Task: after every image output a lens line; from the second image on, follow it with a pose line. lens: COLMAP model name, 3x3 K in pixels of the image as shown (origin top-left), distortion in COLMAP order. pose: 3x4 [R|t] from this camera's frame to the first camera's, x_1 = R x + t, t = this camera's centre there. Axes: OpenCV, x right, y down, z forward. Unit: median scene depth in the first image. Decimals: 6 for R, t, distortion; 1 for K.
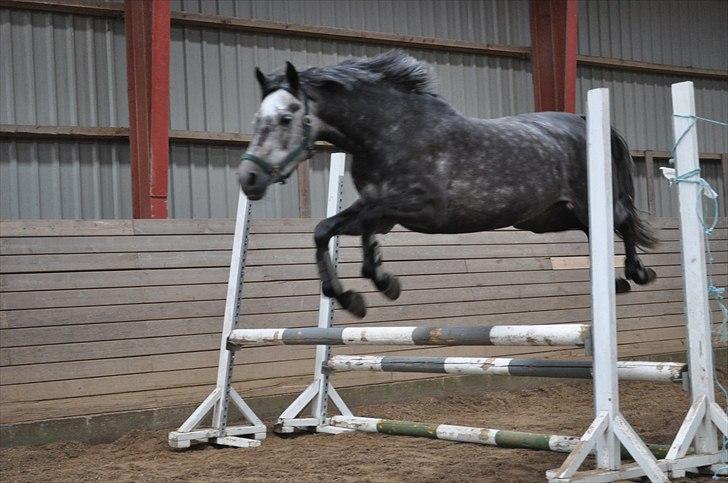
lens RADIAL K [[1319.2, 0, 374.3], [0, 1319.2, 248.7], [0, 0, 1]] dist [0.052876, 0.000000]
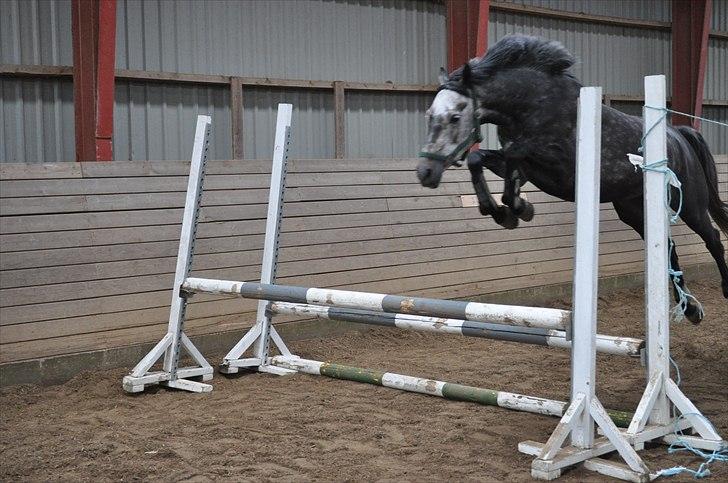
lens RADIAL K [[1203.4, 0, 370.1], [0, 1203.4, 244.5], [0, 0, 1]] dist [0.038508, 0.000000]
pose [[0.990947, 0.022289, 0.132391, -0.081994], [-0.035234, 0.994733, 0.096255, -0.054651], [-0.129548, -0.100048, 0.986513, 0.051782]]
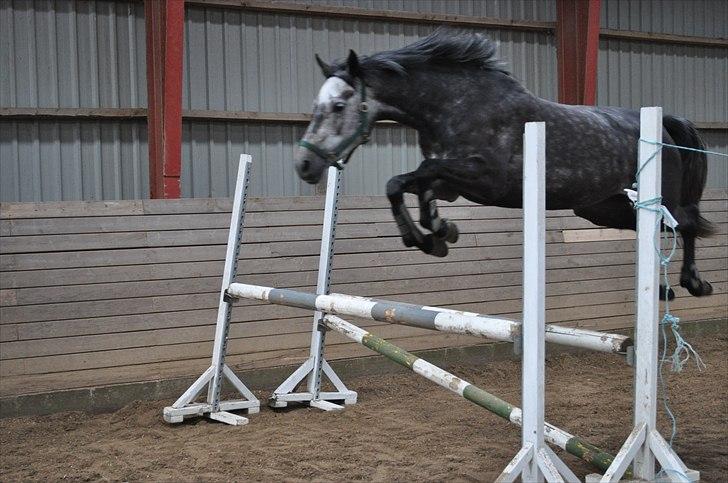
lens RADIAL K [[1203.4, 0, 375.7], [0, 1203.4, 244.4], [0, 0, 1]] dist [0.038508, 0.000000]
pose [[0.995480, 0.030062, -0.090089, 0.088245], [-0.023104, 0.996740, 0.077307, -0.063661], [0.092119, -0.074876, 0.992929, 0.054634]]
